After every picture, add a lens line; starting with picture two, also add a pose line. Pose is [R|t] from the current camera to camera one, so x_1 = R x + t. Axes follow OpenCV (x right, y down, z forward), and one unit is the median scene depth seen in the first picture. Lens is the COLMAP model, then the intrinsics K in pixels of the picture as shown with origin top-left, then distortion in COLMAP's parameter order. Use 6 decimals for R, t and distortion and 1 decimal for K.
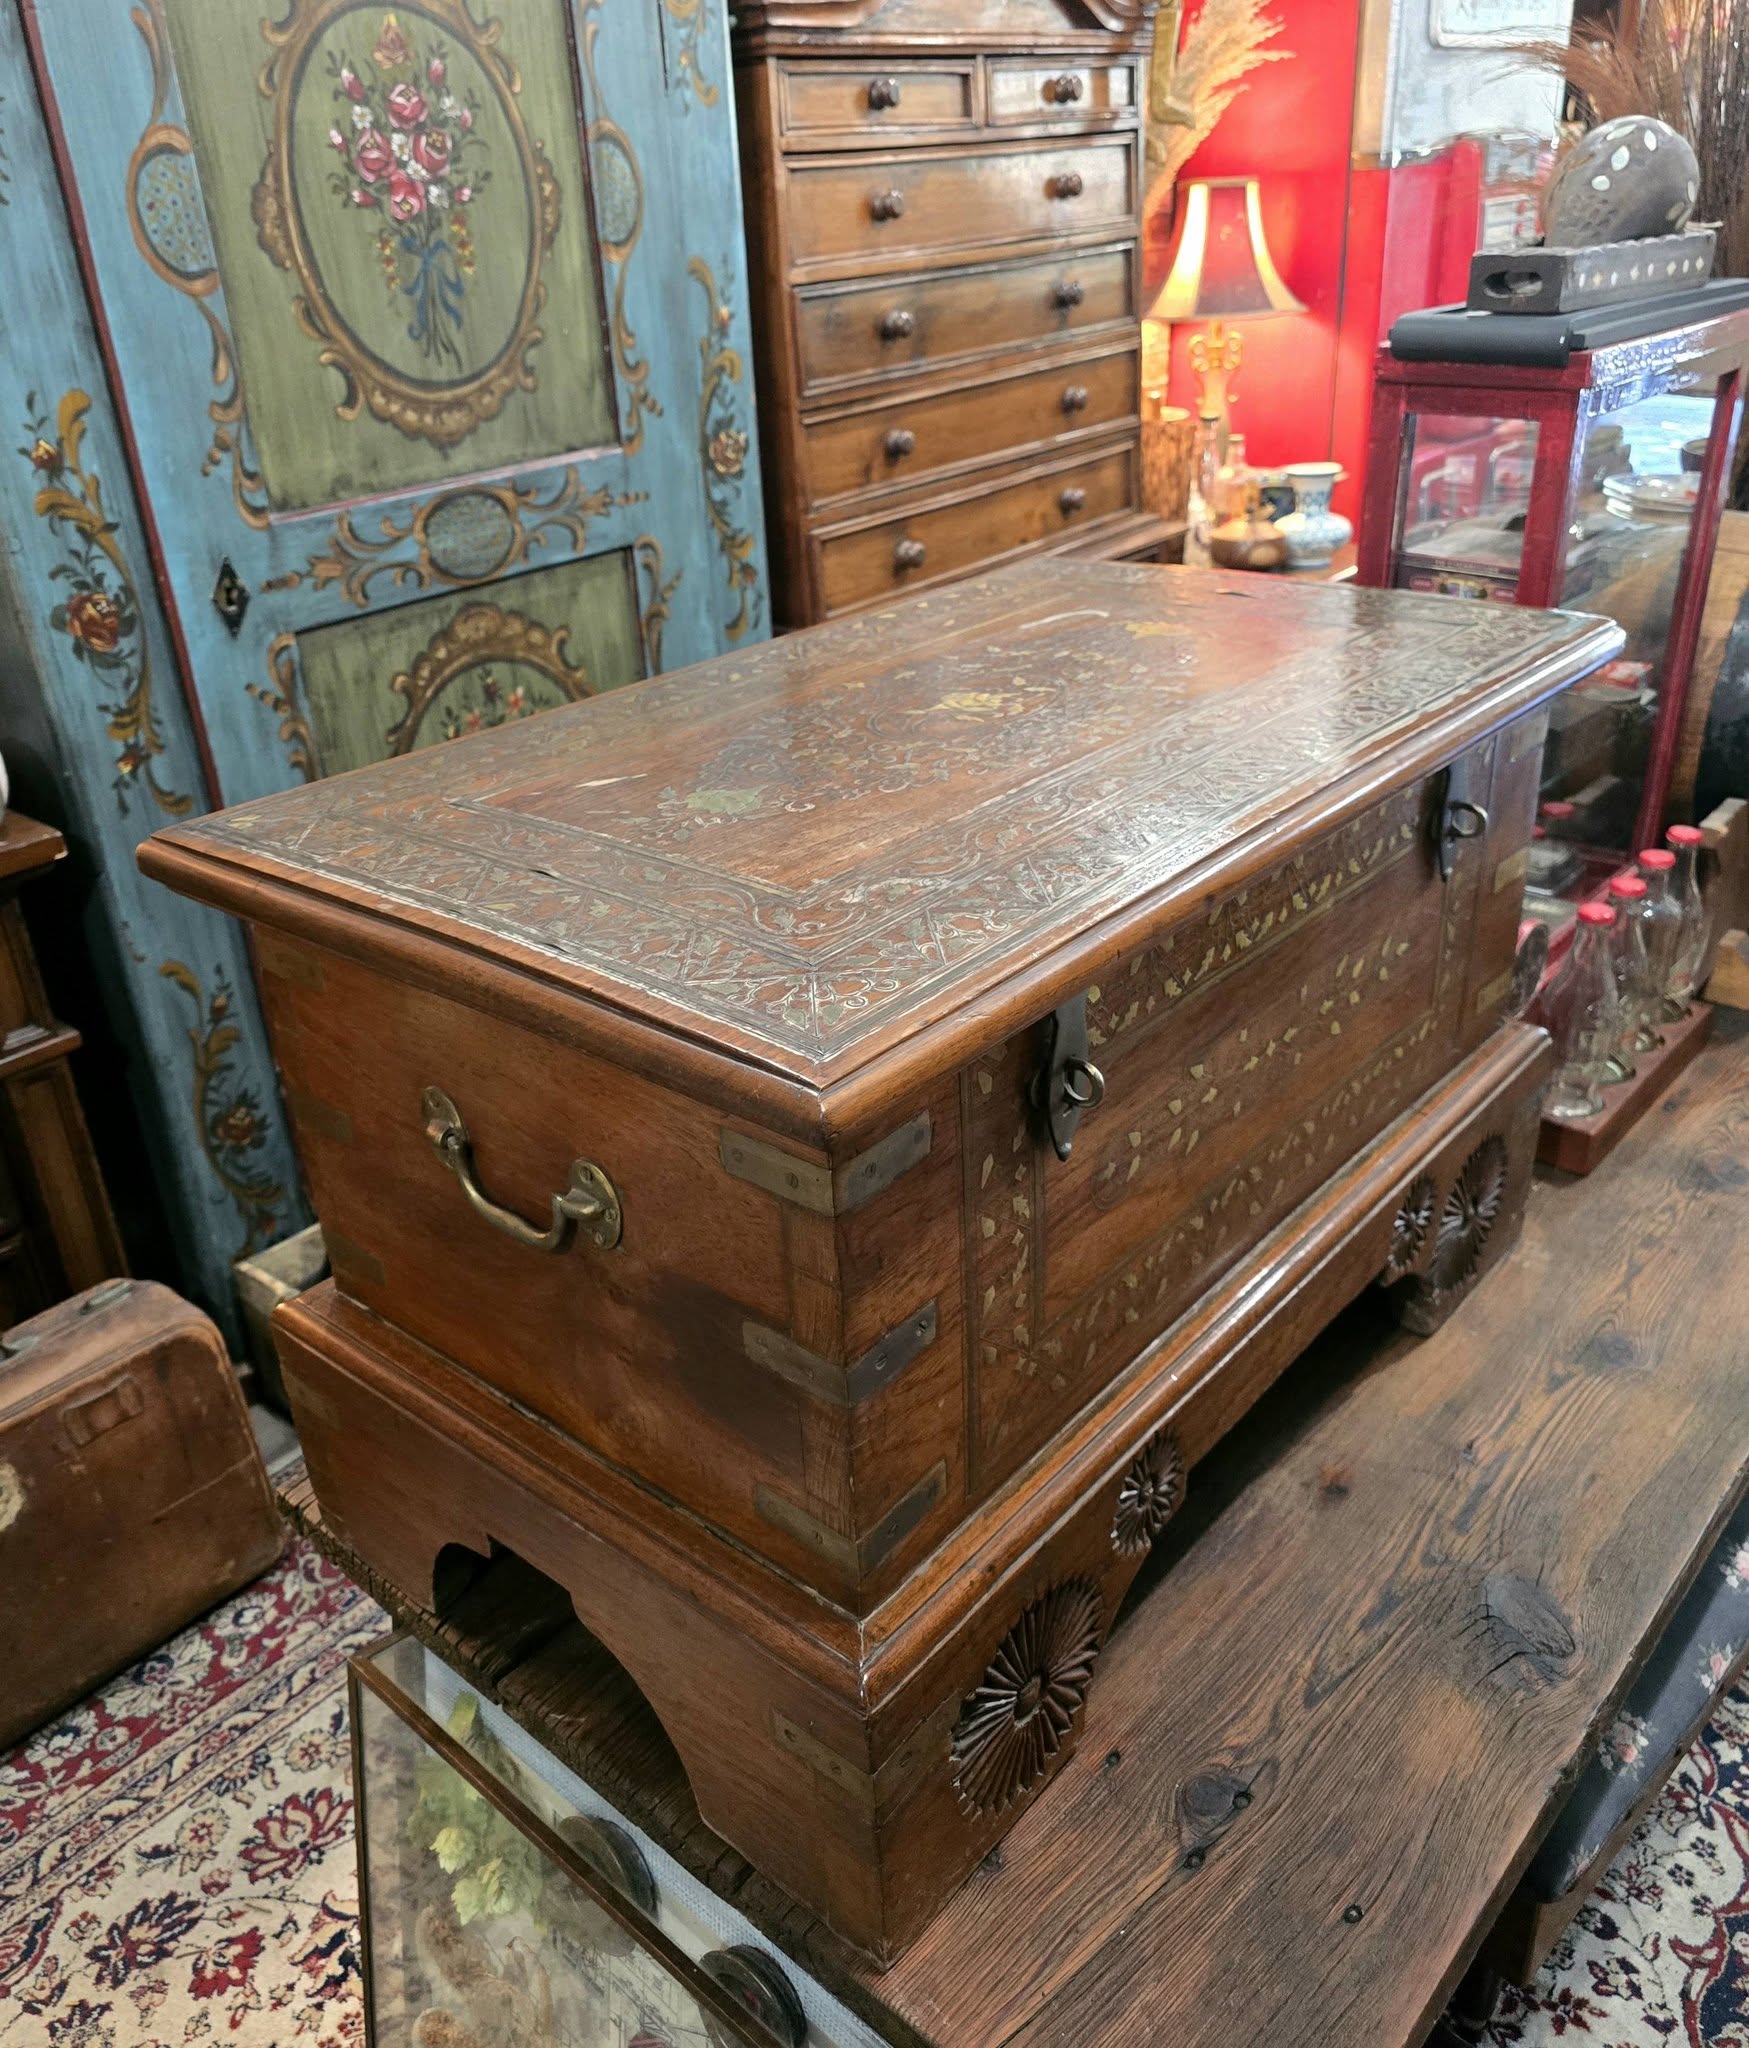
lens RADIAL K [[1648.3, 0, 822.1], [0, 1648.3, 989.8], [0, 0, 1]] dist [0.028393, -0.035822]
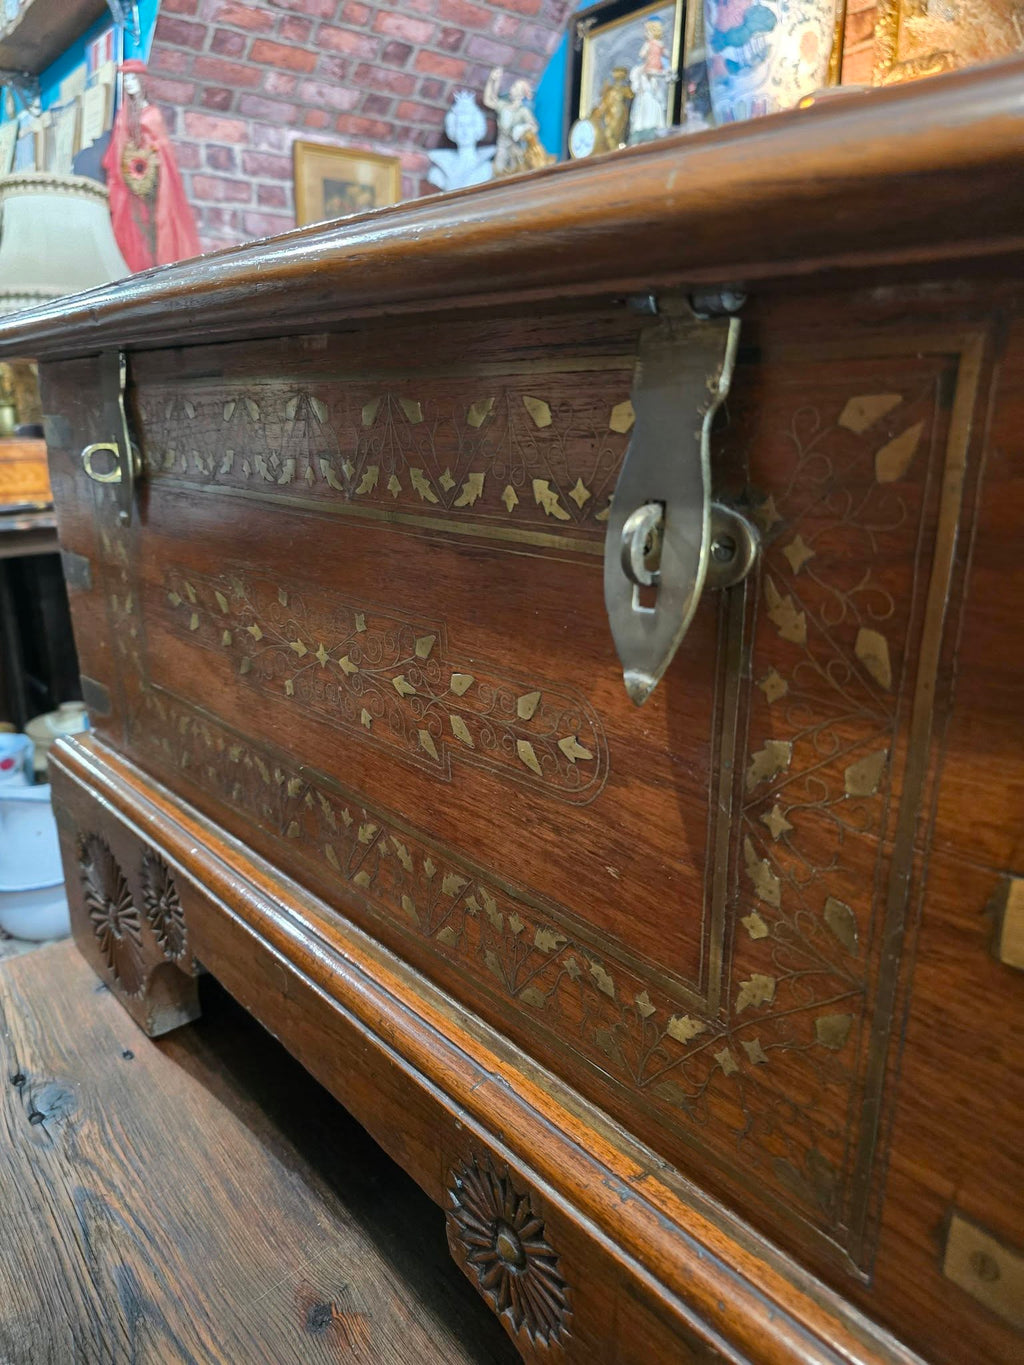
lens RADIAL K [[934.0, 0, 517.1], [0, 934.0, 679.7], [0, 0, 1]] dist [0.023541, -0.028995]
pose [[-0.117324, 0.336301, -0.934418, 0.414363], [-0.417727, 0.836916, 0.353659, -0.094055], [0.900966, 0.431824, 0.042292, 0.638549]]
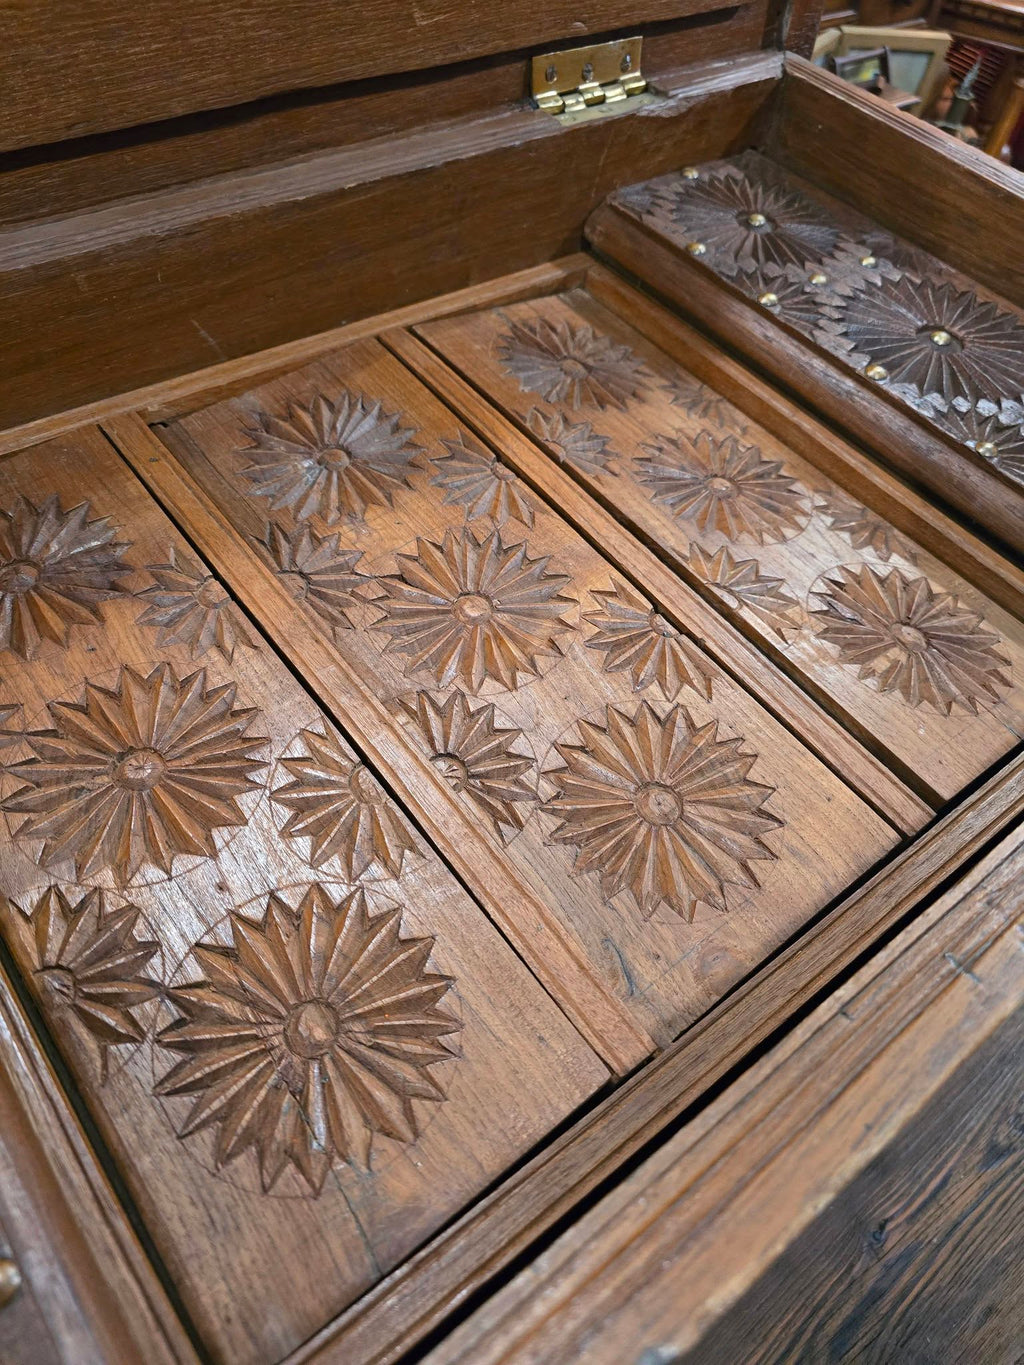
lens RADIAL K [[934.0, 0, 509.8], [0, 934.0, 696.0], [0, 0, 1]] dist [0.023541, -0.028995]
pose [[0.970955, 0.238704, 0.016336, 0.066904], [-0.217984, 0.854392, 0.471696, -0.142733], [0.098638, -0.461556, 0.881610, 0.446473]]
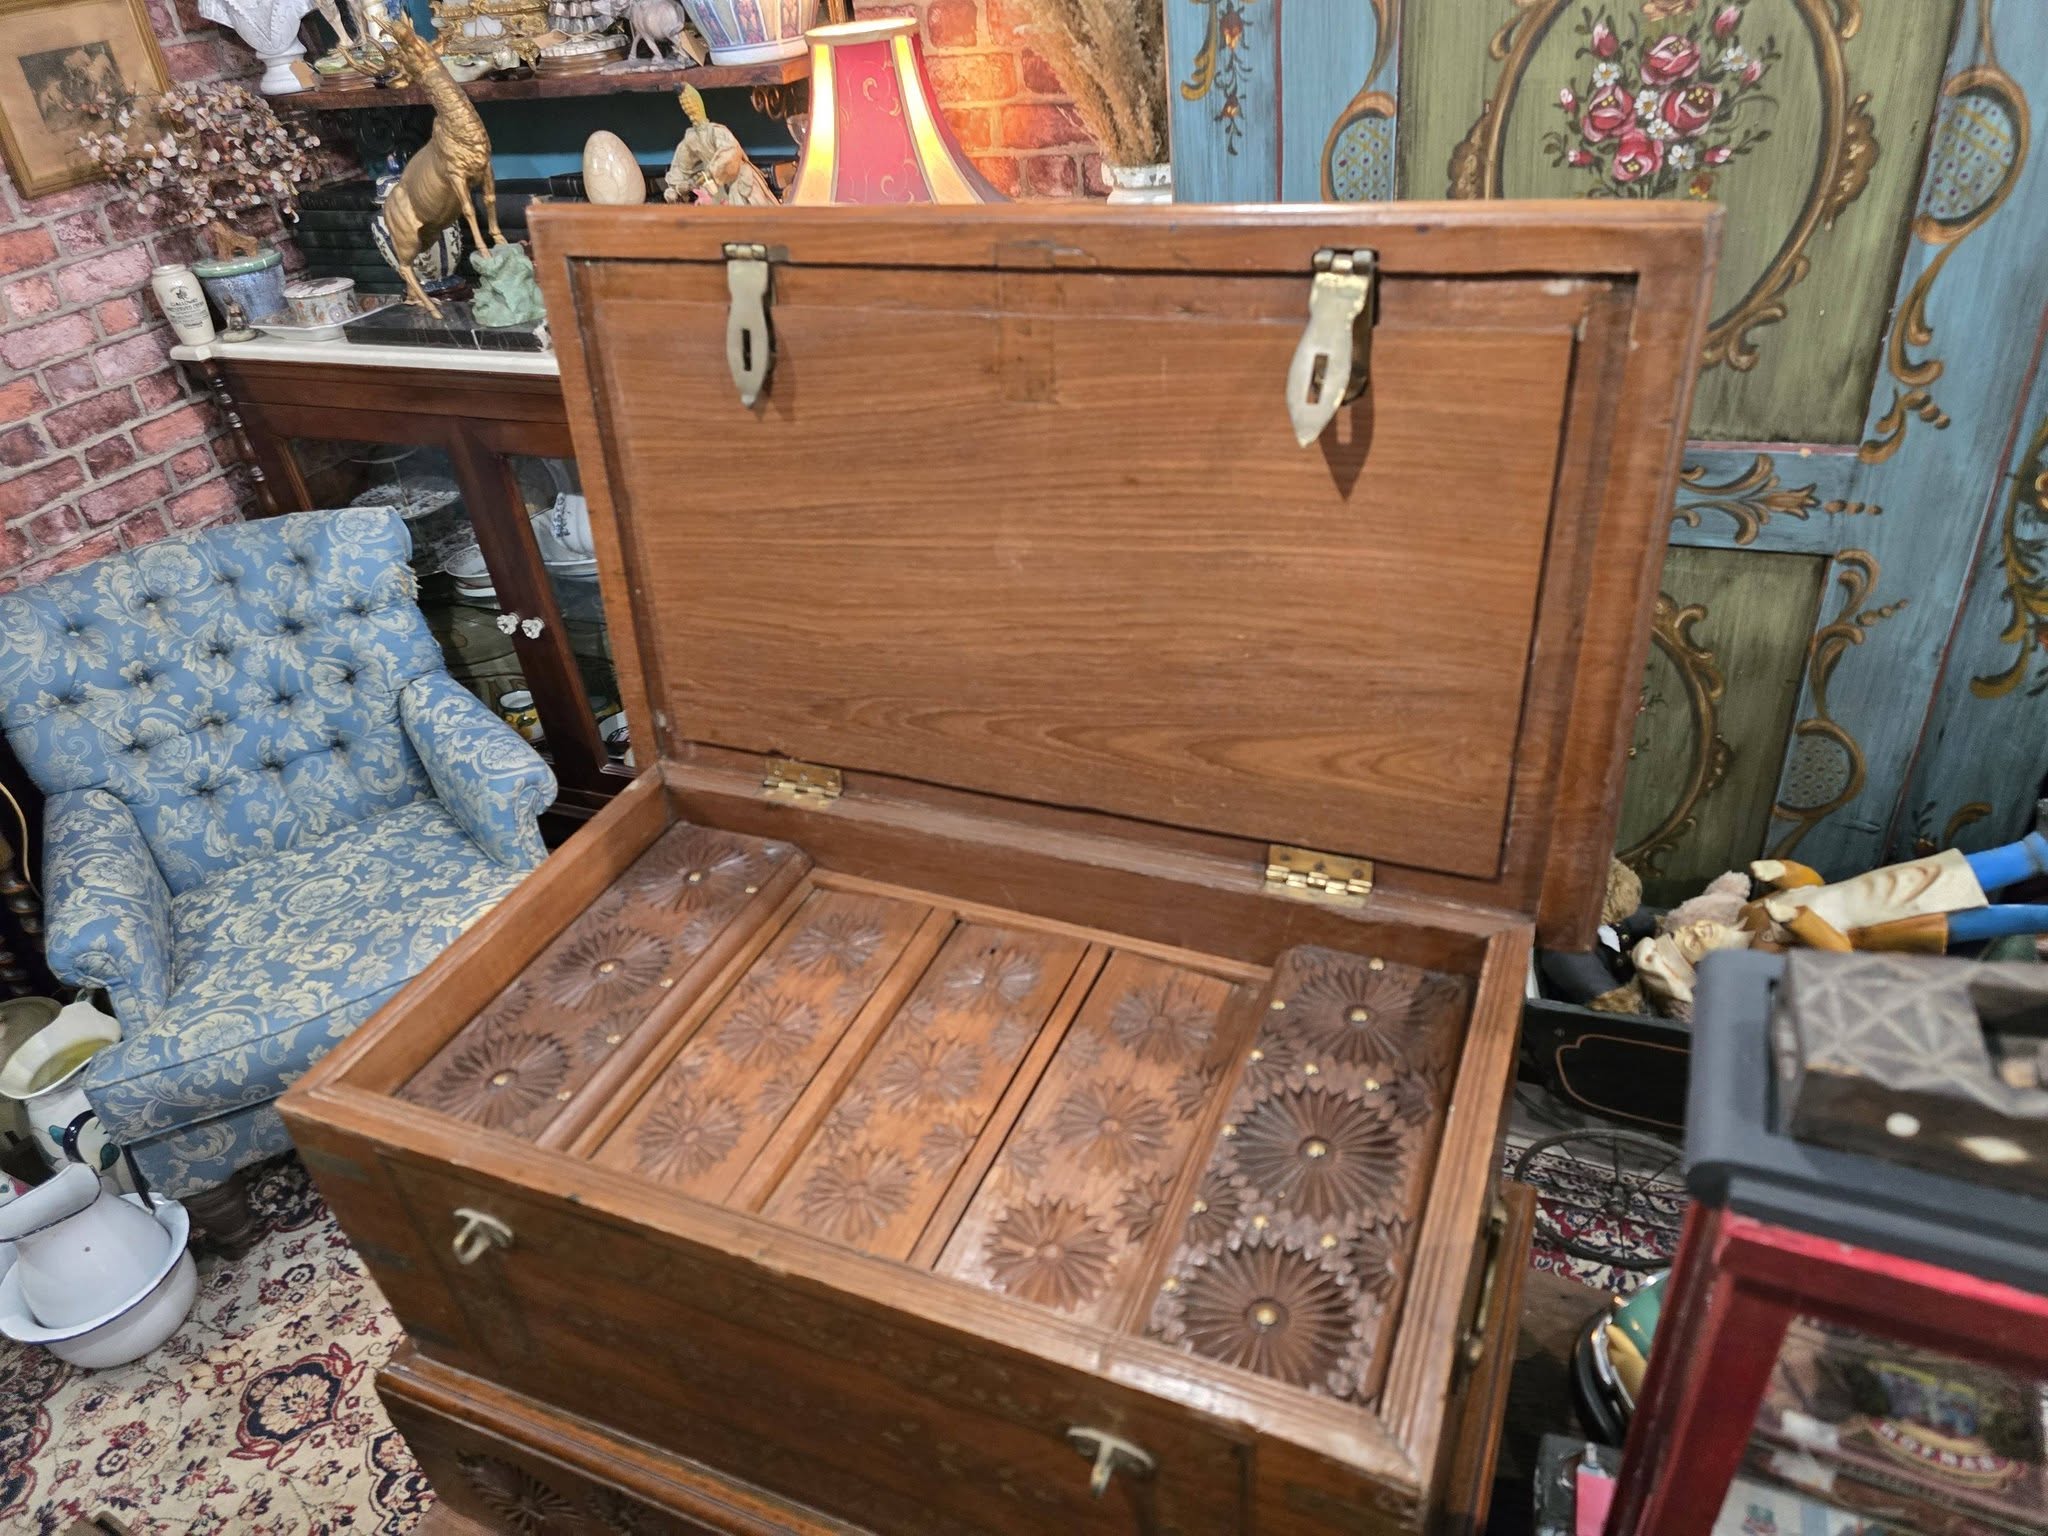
lens RADIAL K [[1360.6, 0, 1021.8], [0, 1360.6, 790.8], [0, 0, 1]] dist [0.034625, -0.024141]
pose [[0.320710, 0.554659, -0.767788, 0.470168], [-0.338212, 0.824228, 0.454159, -0.448788], [0.884736, 0.114022, 0.451930, 0.404871]]
